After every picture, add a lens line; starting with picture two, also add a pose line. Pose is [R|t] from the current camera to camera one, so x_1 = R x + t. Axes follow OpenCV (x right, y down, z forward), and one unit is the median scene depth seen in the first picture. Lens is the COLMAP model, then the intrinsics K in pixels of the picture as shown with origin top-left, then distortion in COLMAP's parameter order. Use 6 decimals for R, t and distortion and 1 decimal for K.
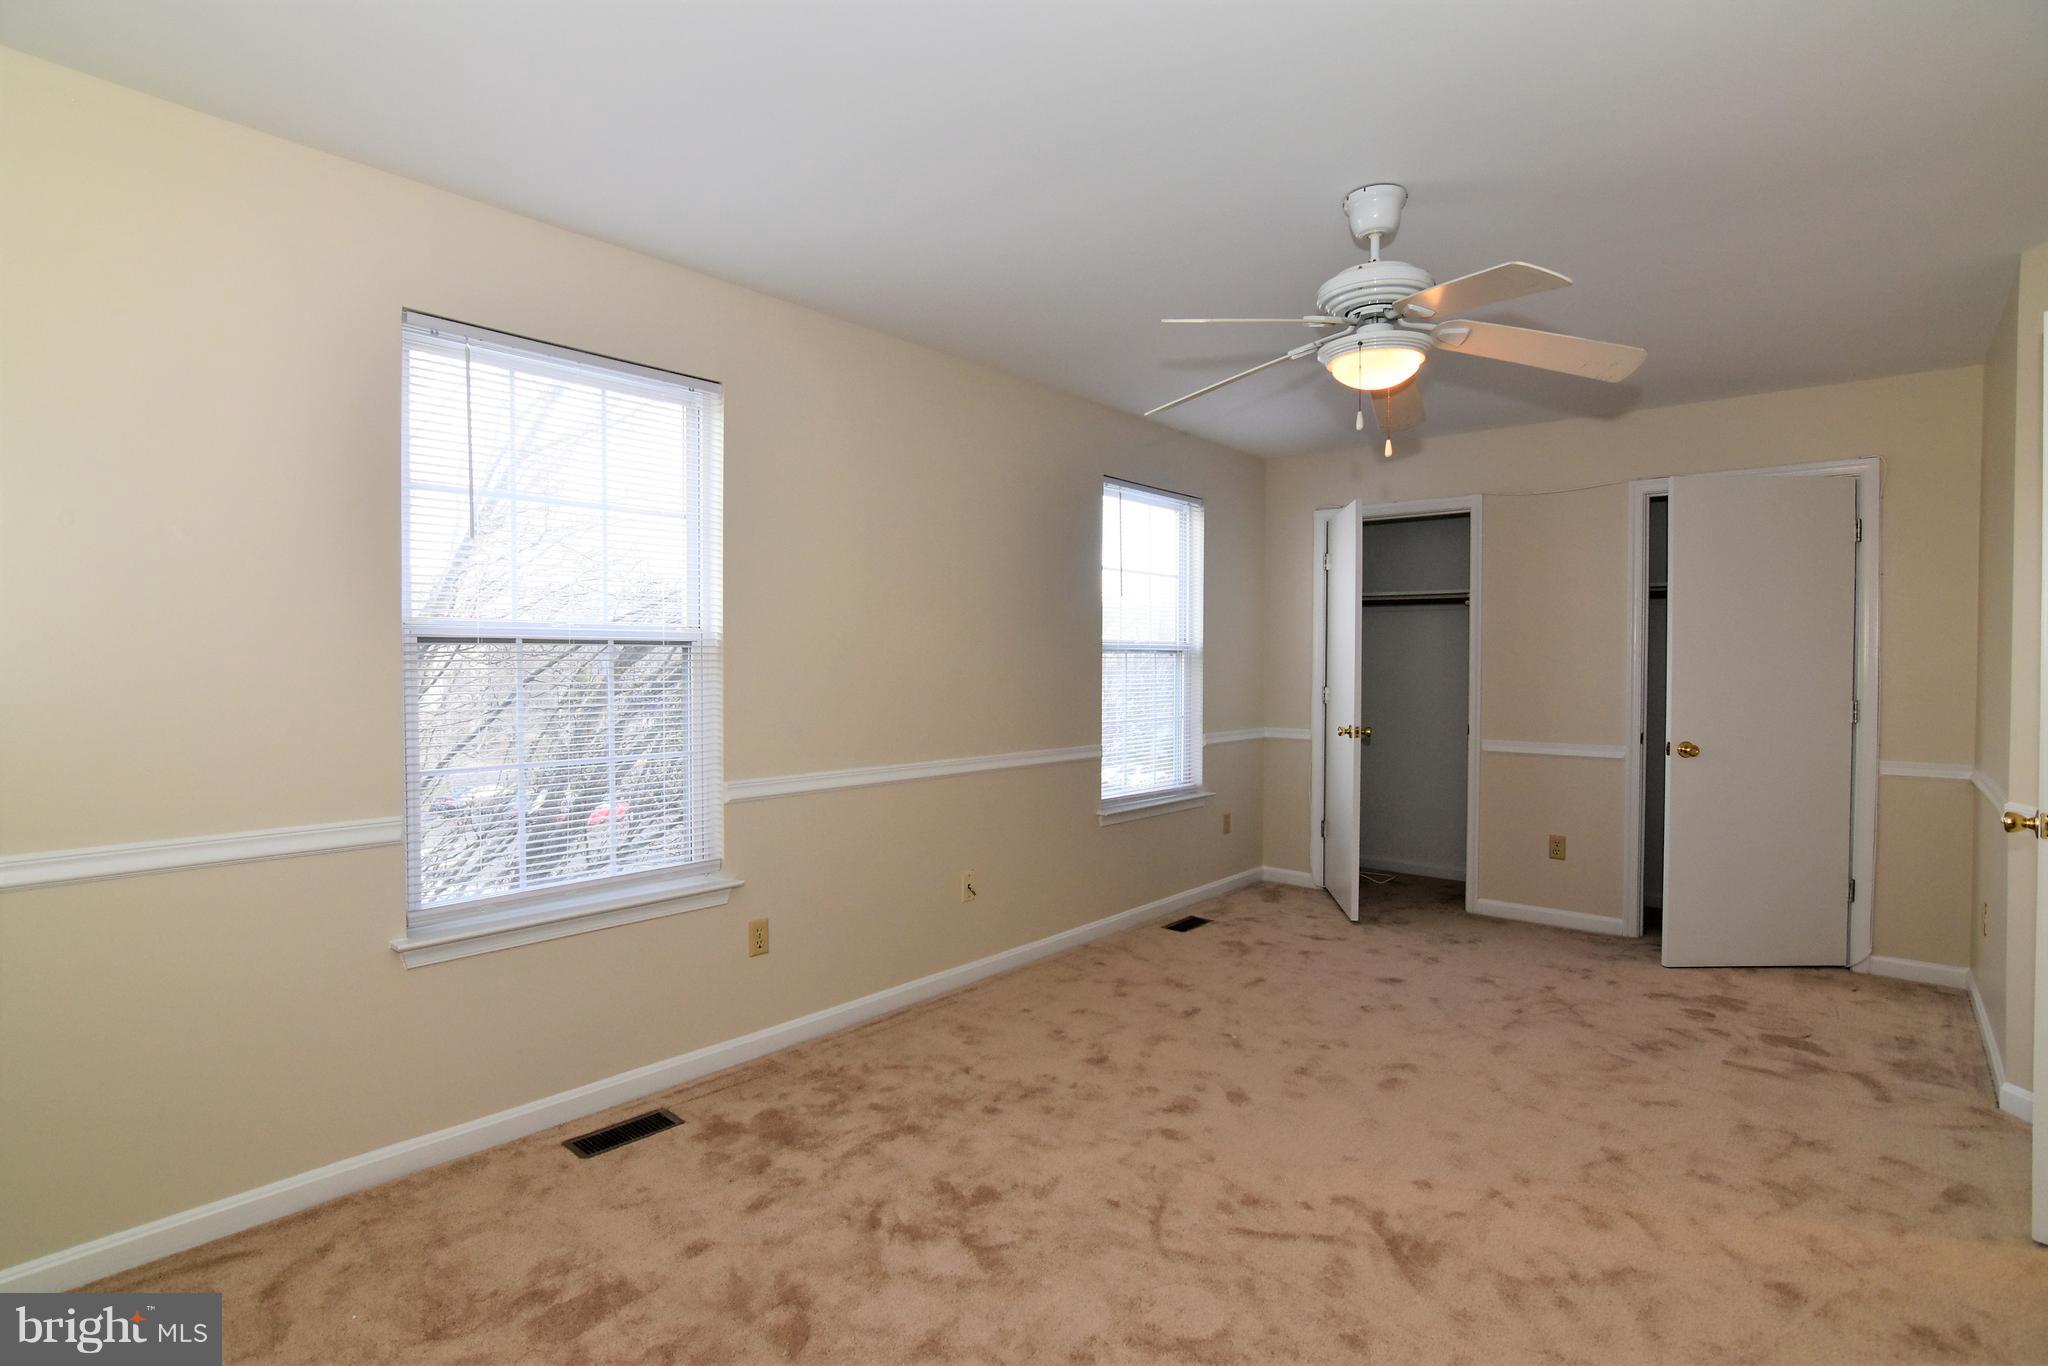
lens RADIAL K [[999.9, 0, 1022.7], [0, 999.9, 682.9], [0, 0, 1]] dist [-0.033020, 0.011235]
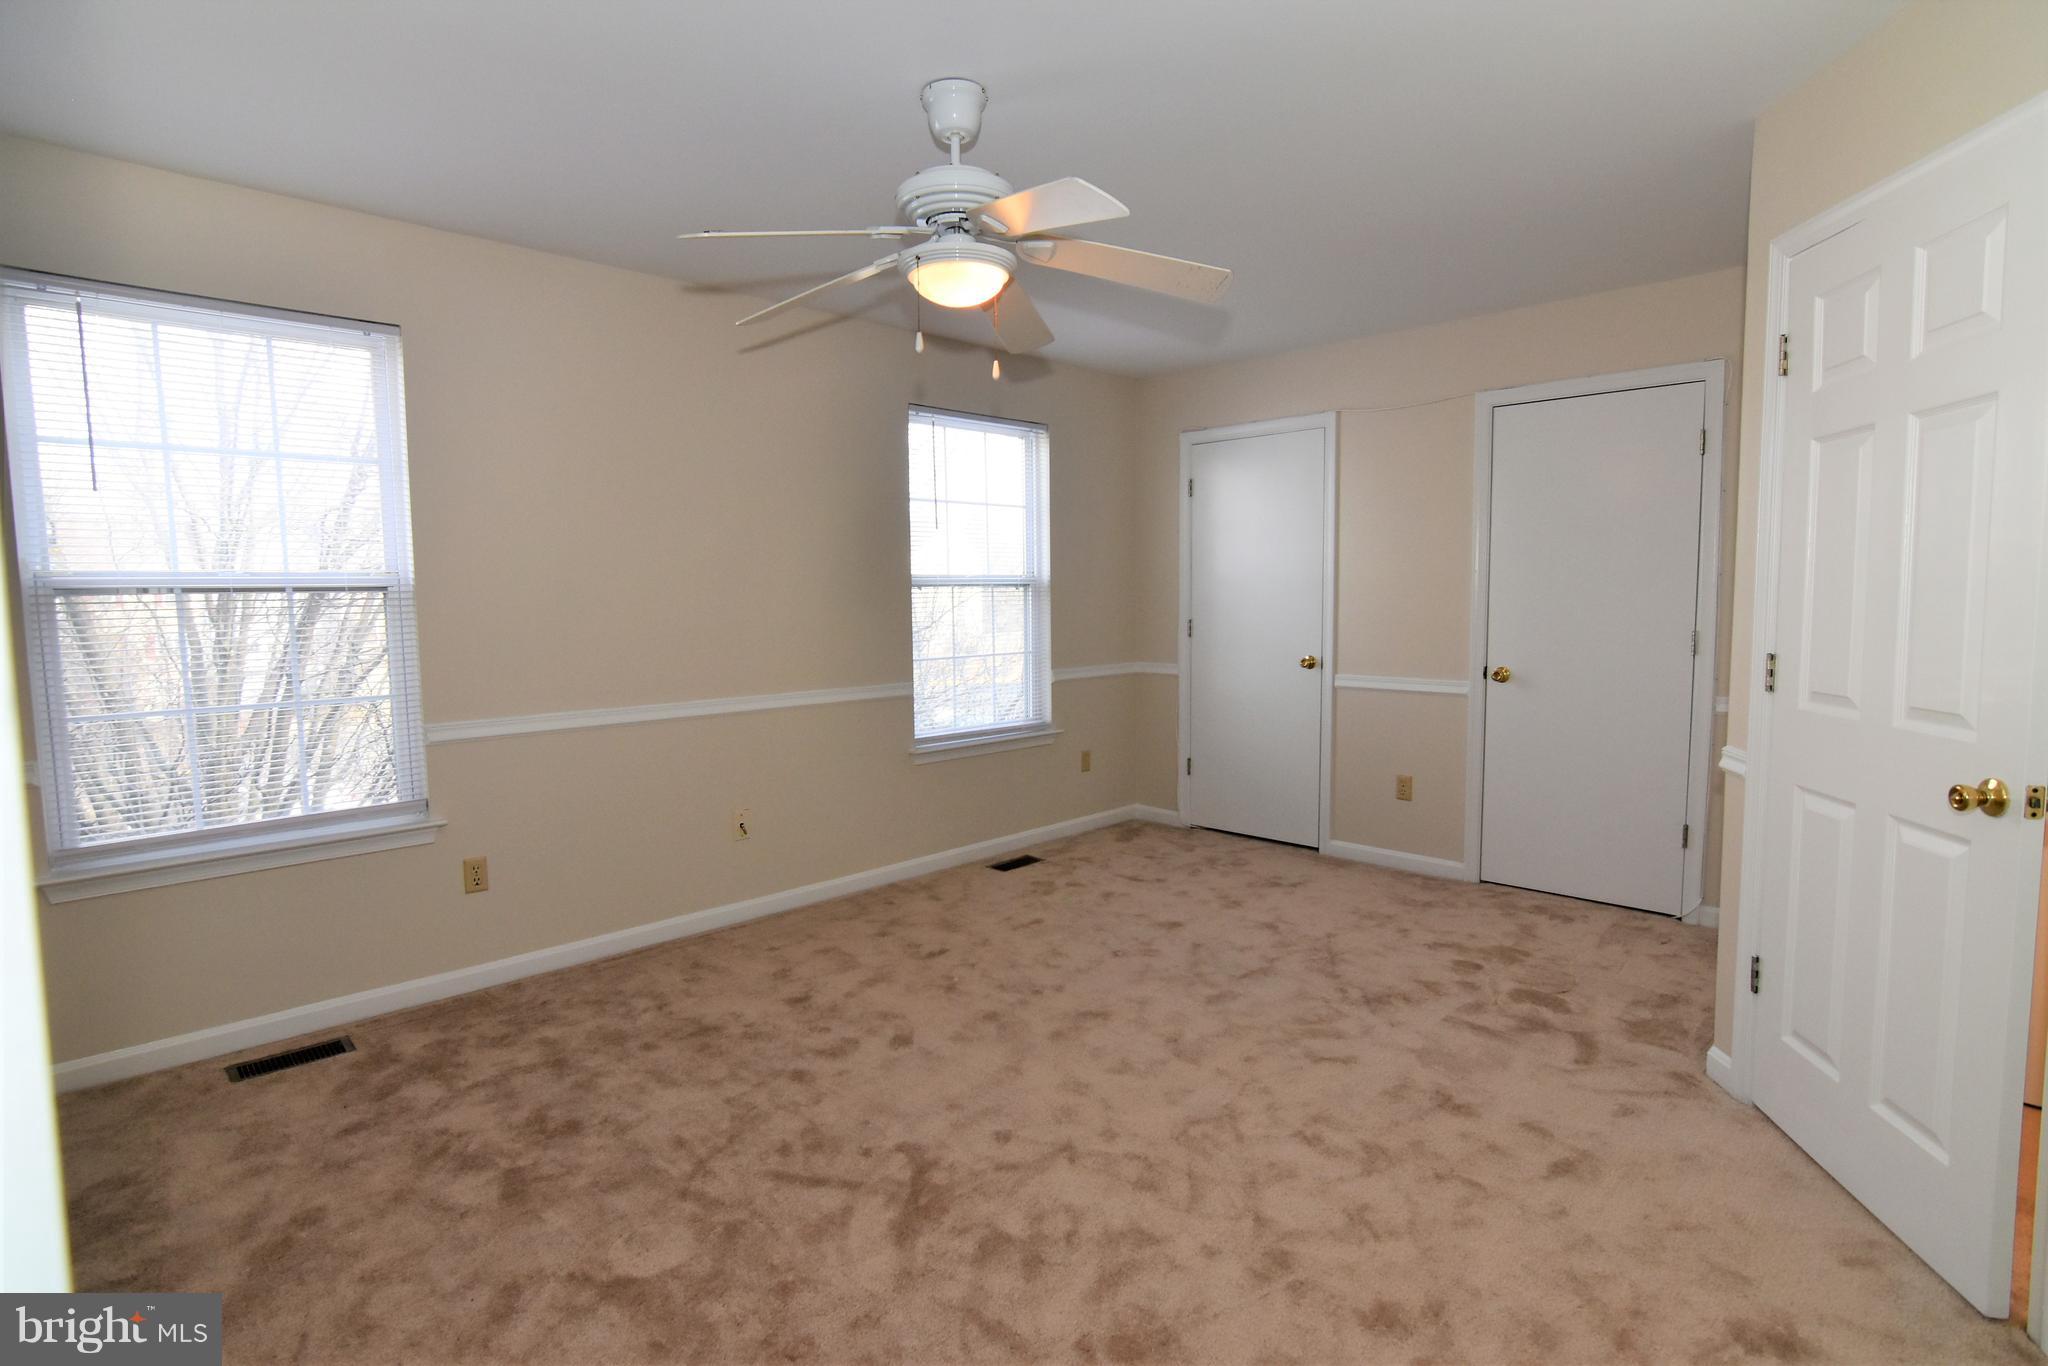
lens RADIAL K [[1013.3, 0, 1024.0], [0, 1013.3, 683.0], [0, 0, 1]] dist [-0.033607, 0.013751]
pose [[0.996914, -0.006192, -0.078262, 0.349358], [0.011530, 0.997623, 0.067932, -0.004839], [0.077655, -0.068624, 0.994616, 0.027425]]
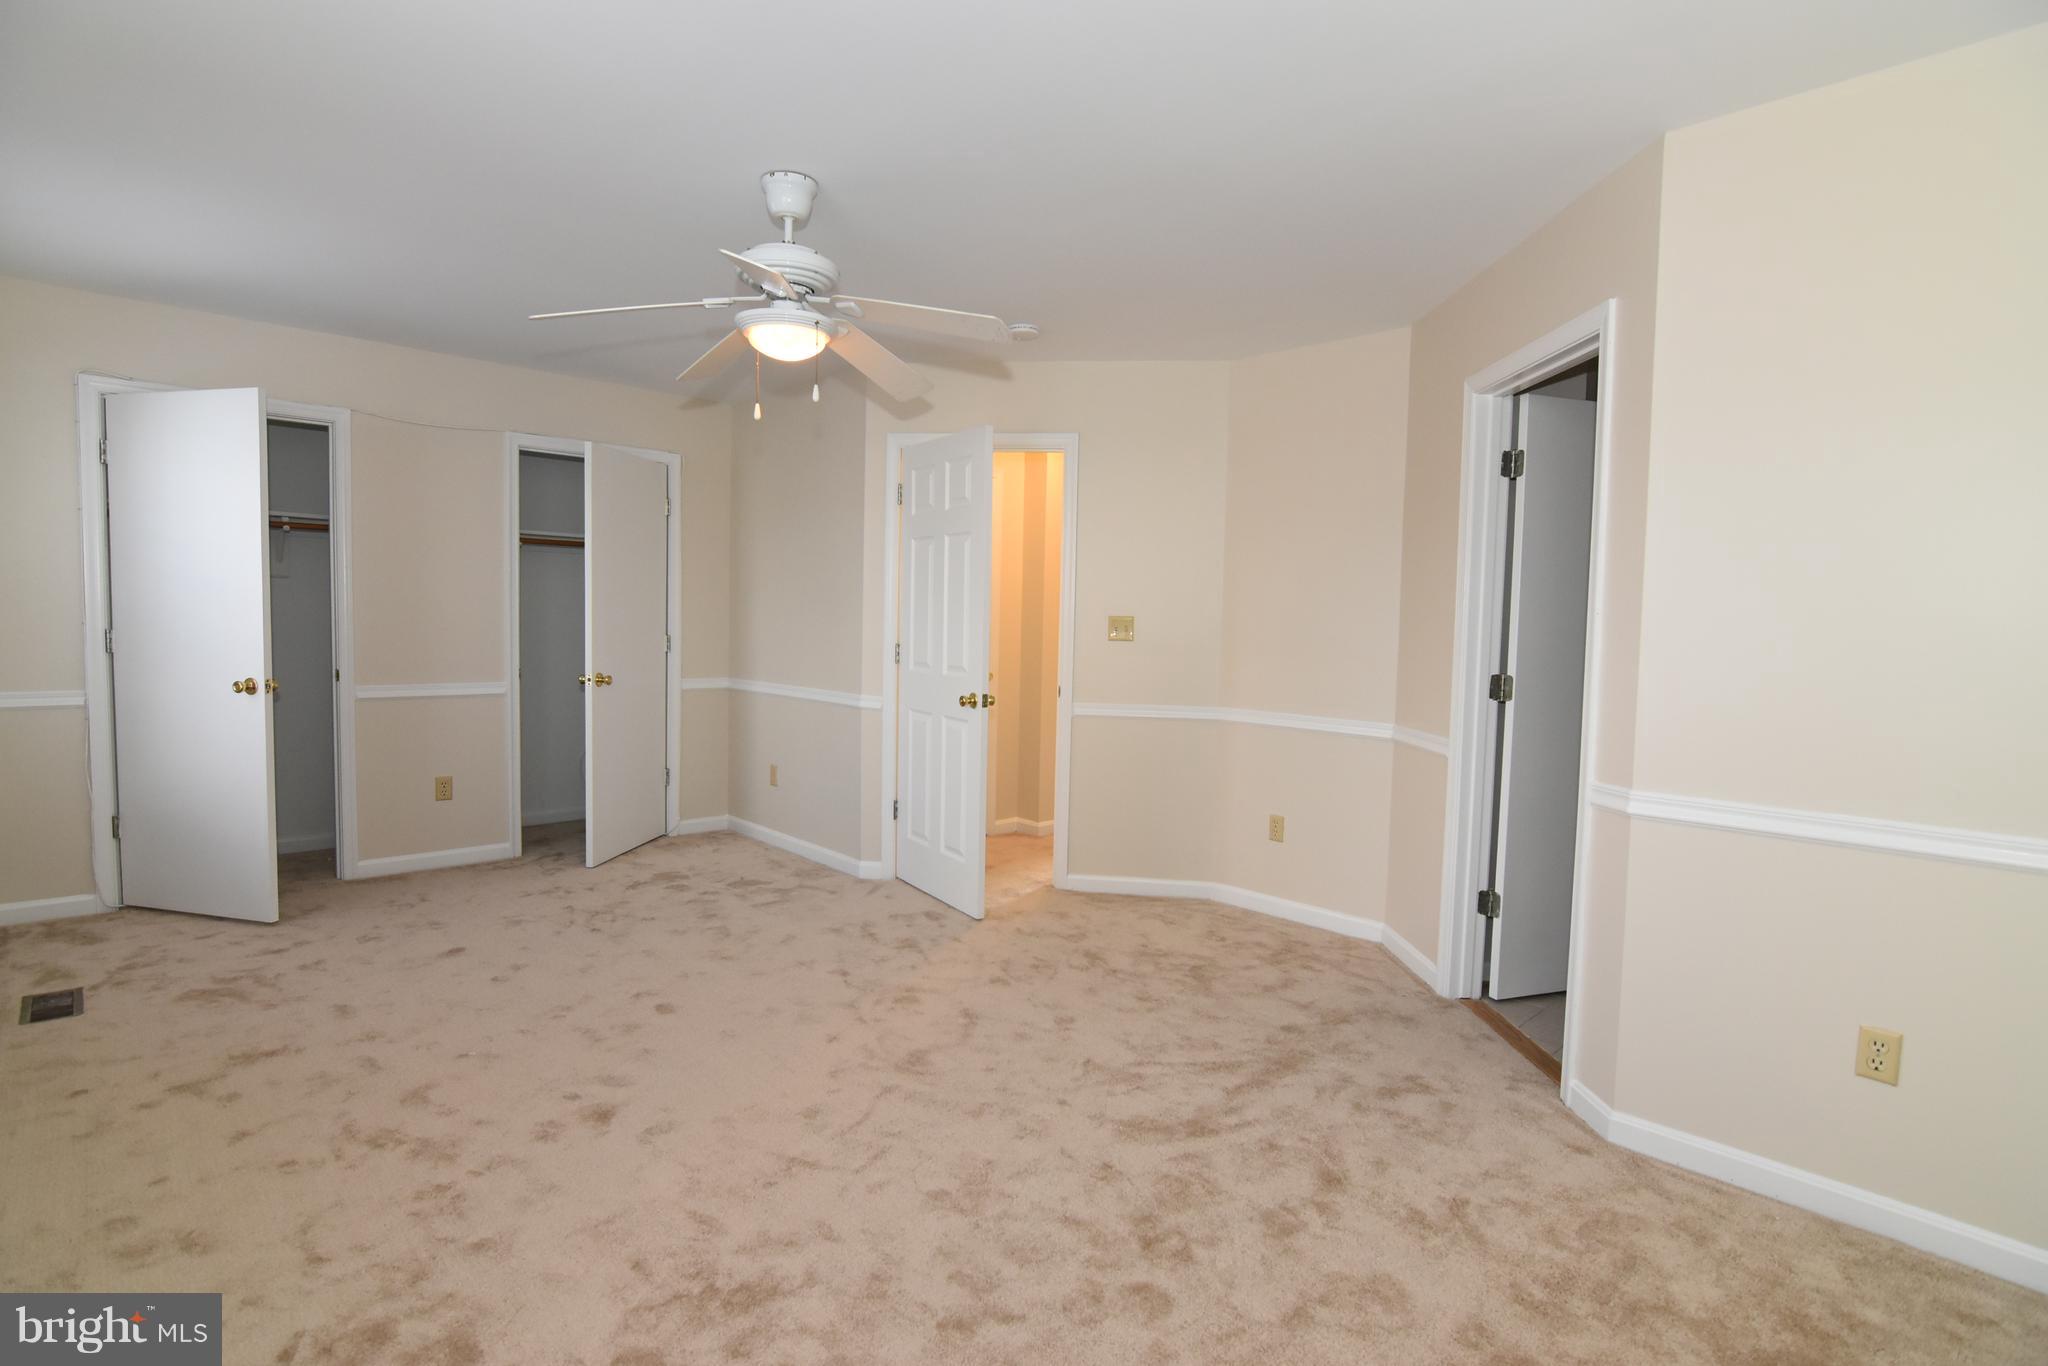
lens RADIAL K [[999.9, 0, 1022.7], [0, 999.9, 682.9], [0, 0, 1]] dist [-0.033020, 0.011235]
pose [[0.102785, -0.066355, 0.992488, -0.524704], [-0.002483, 0.997752, 0.066964, -0.010722], [-0.994701, -0.009347, 0.102389, 0.444467]]
